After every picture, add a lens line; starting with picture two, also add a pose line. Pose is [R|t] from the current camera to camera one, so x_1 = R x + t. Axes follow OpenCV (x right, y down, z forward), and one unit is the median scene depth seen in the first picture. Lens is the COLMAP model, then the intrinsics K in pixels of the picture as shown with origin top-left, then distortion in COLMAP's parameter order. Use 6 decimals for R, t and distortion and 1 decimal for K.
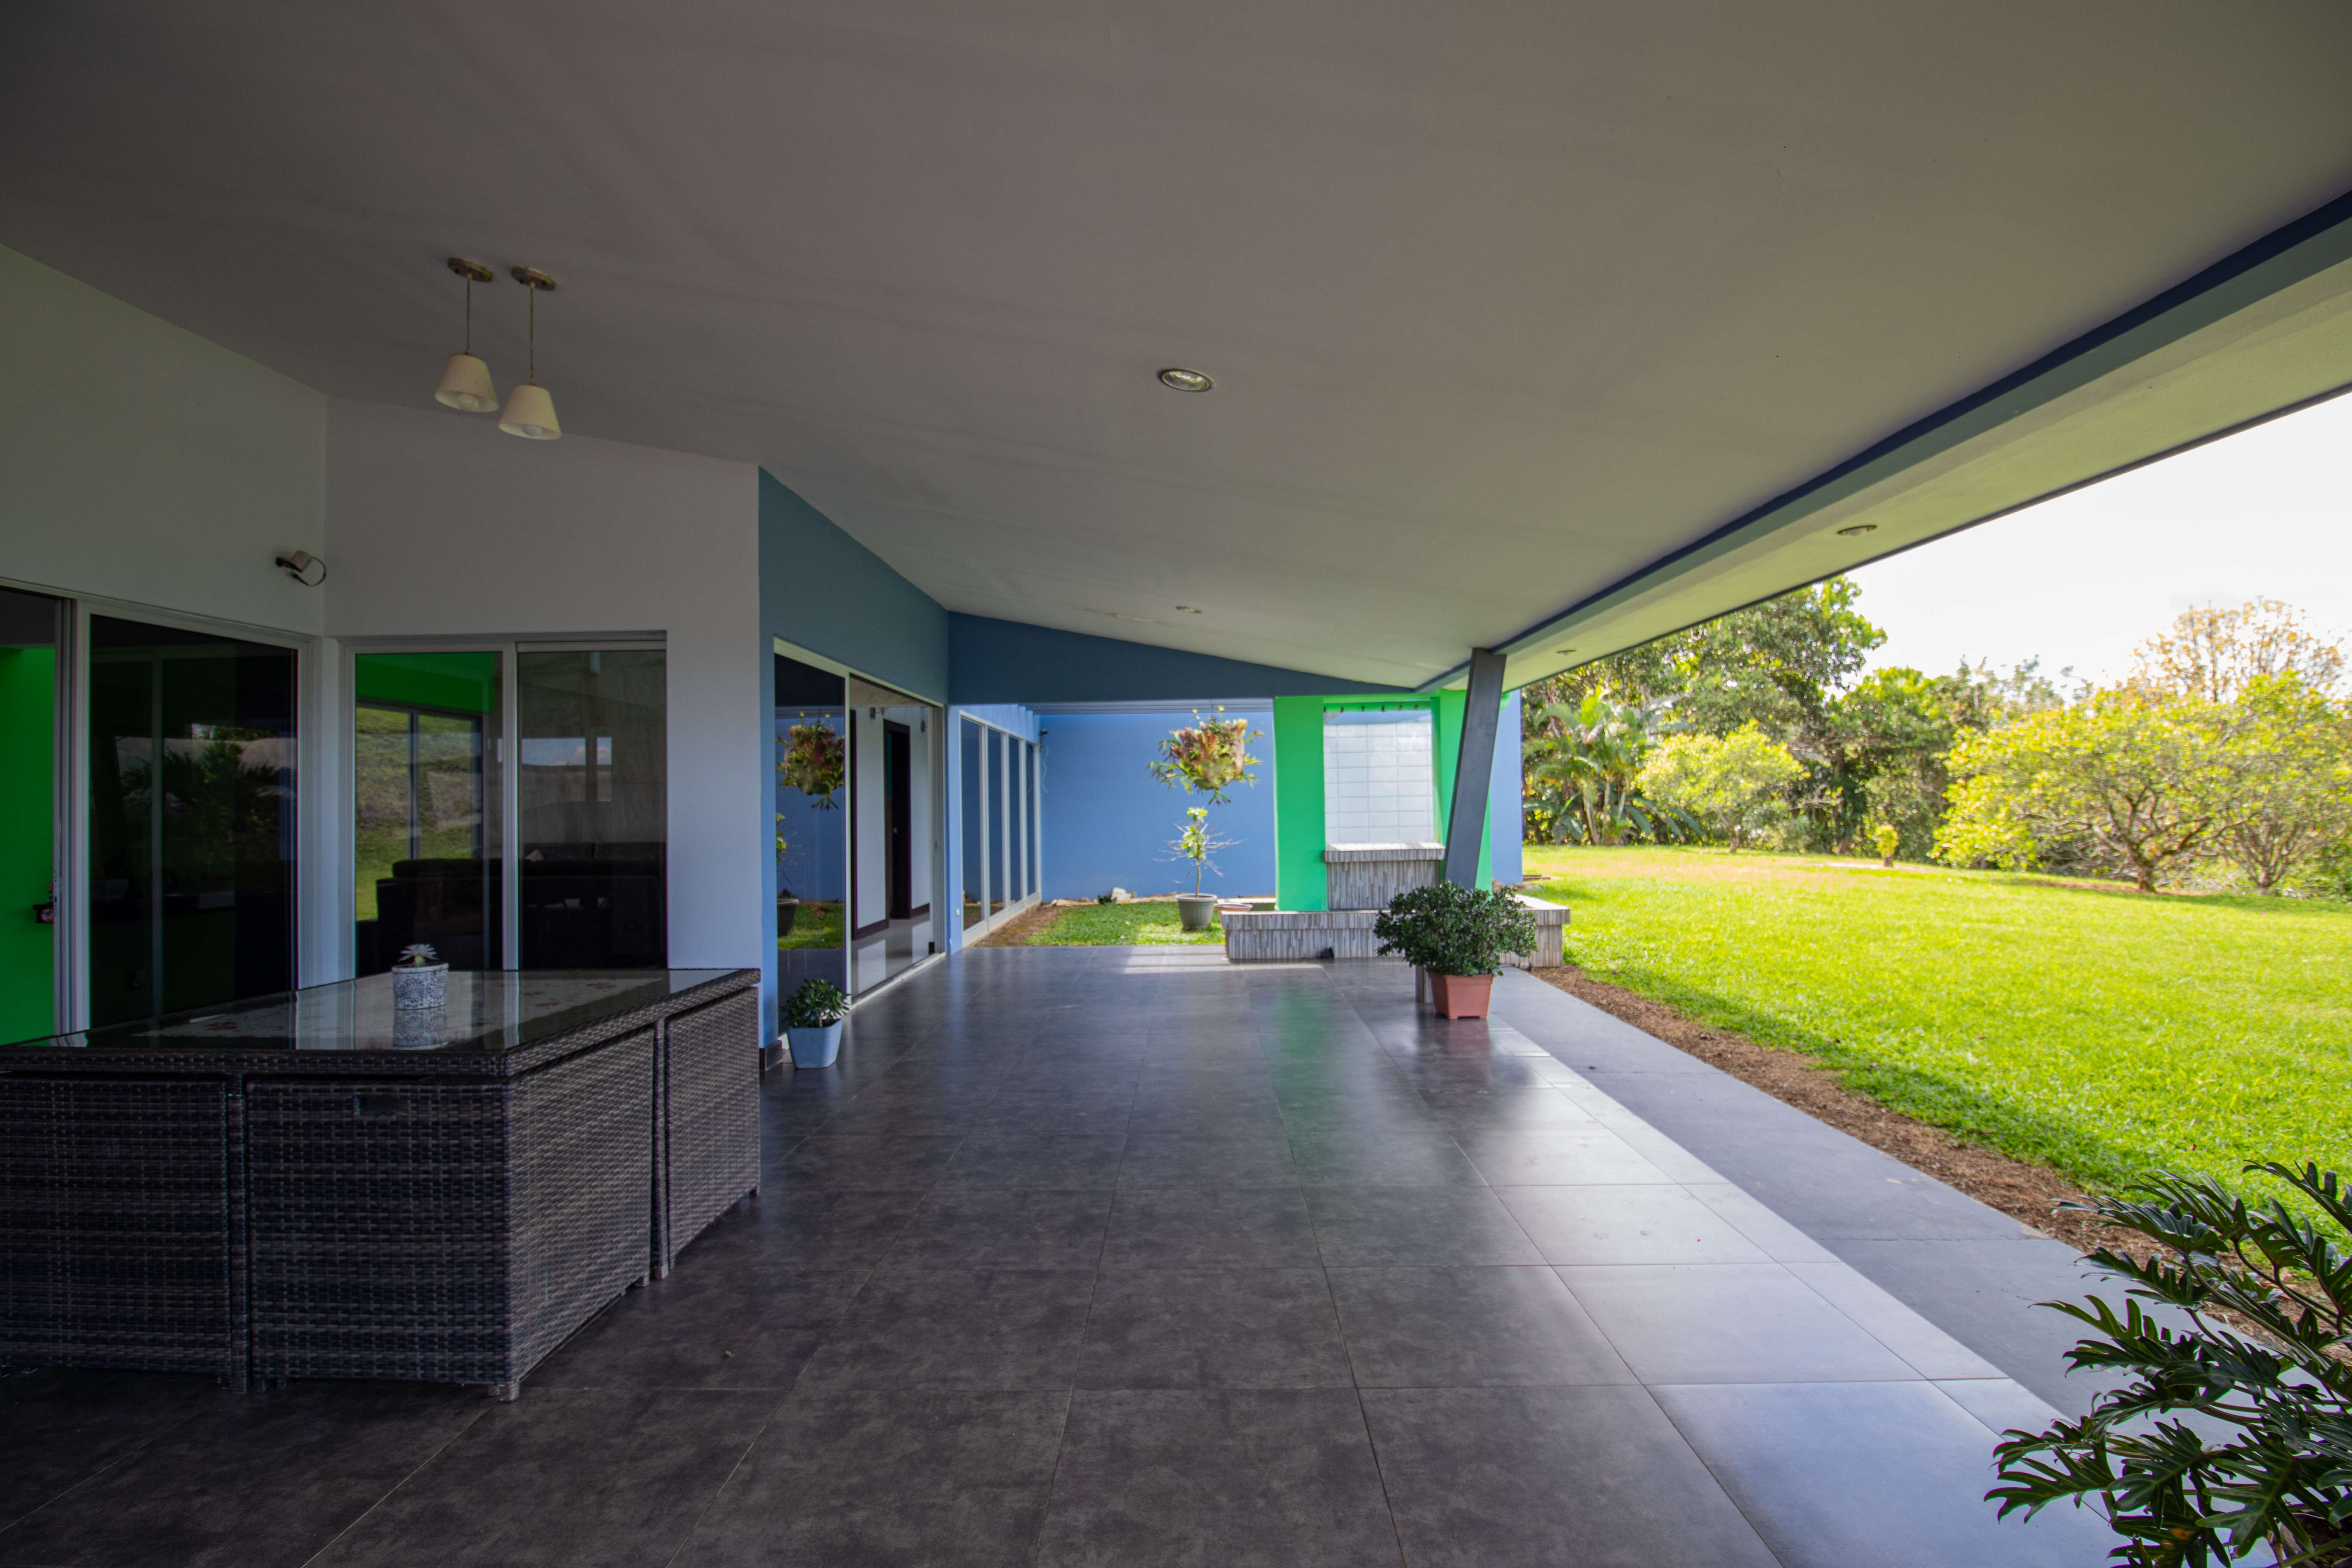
lens RADIAL K [[1079.2, 0, 1168.1], [0, 1079.2, 799.8], [0, 0, 1]] dist [-0.012810, -0.007196]
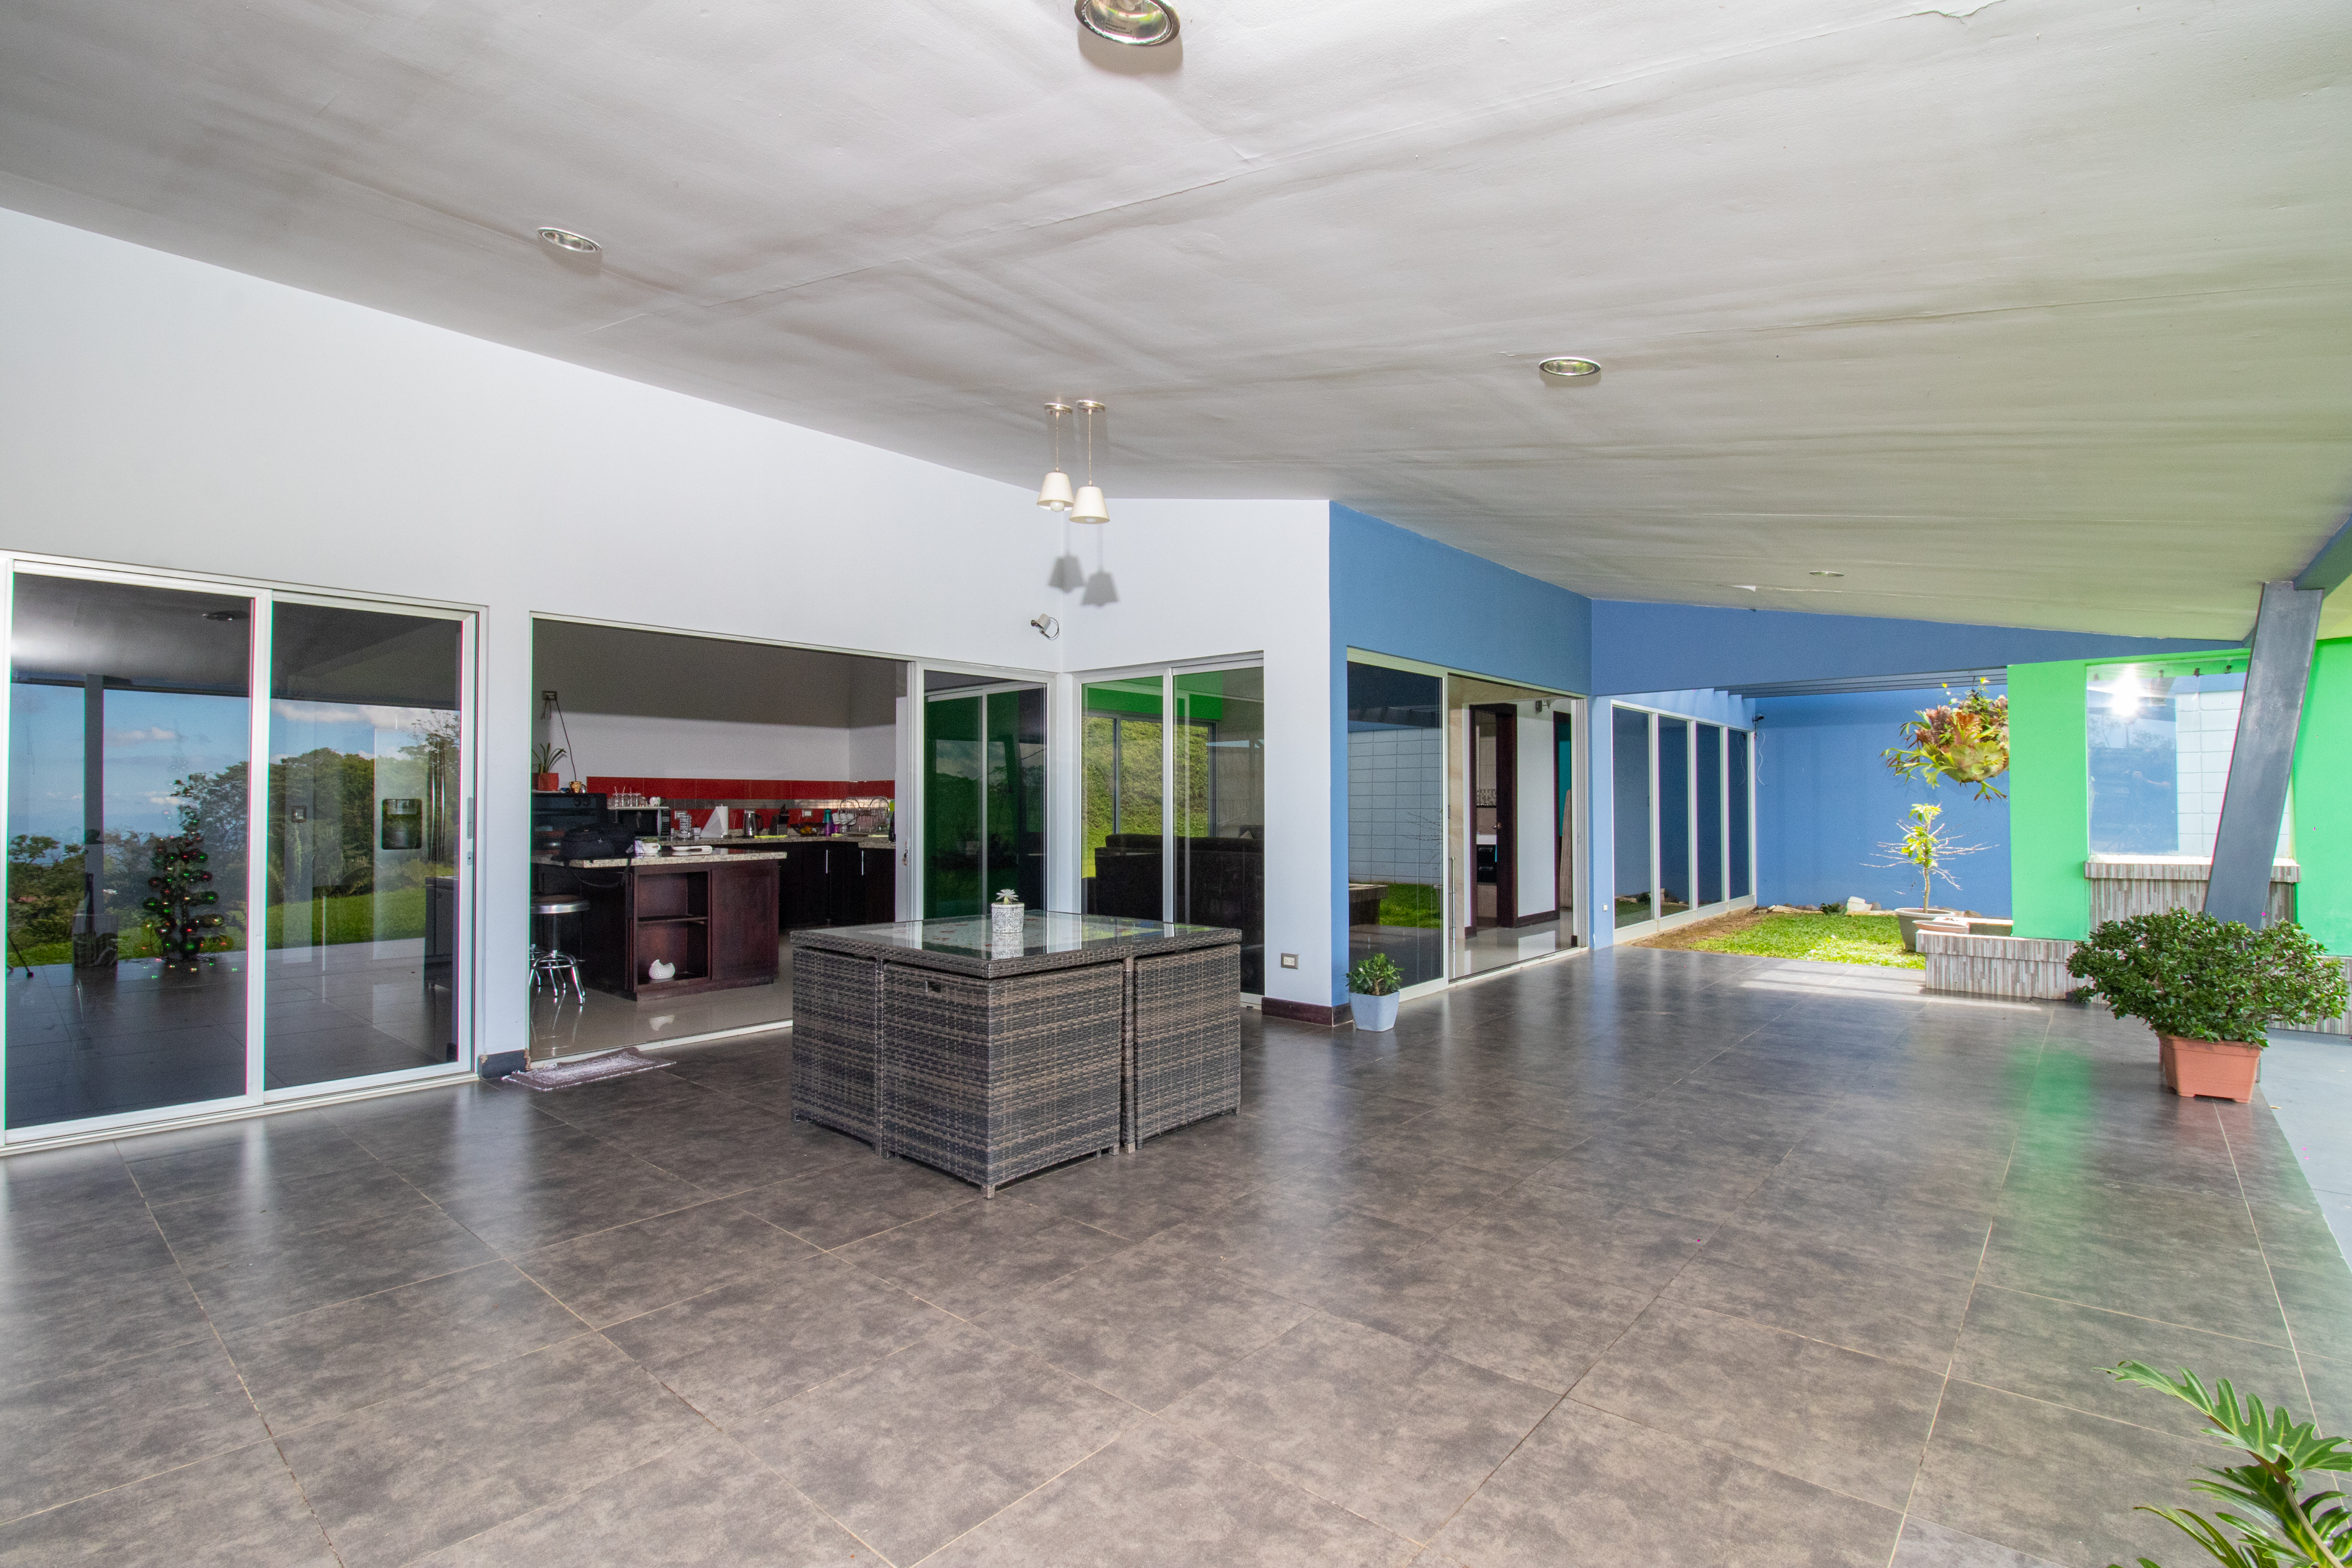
lens RADIAL K [[1079.2, 0, 1177.1], [0, 1079.2, 727.1], [0, 0, 1]] dist [-0.012810, -0.007196]
pose [[0.776294, -0.027166, -0.629786, 0.192227], [-0.008633, 0.998519, -0.053712, -0.004904], [0.630312, 0.047133, 0.774910, -0.008500]]
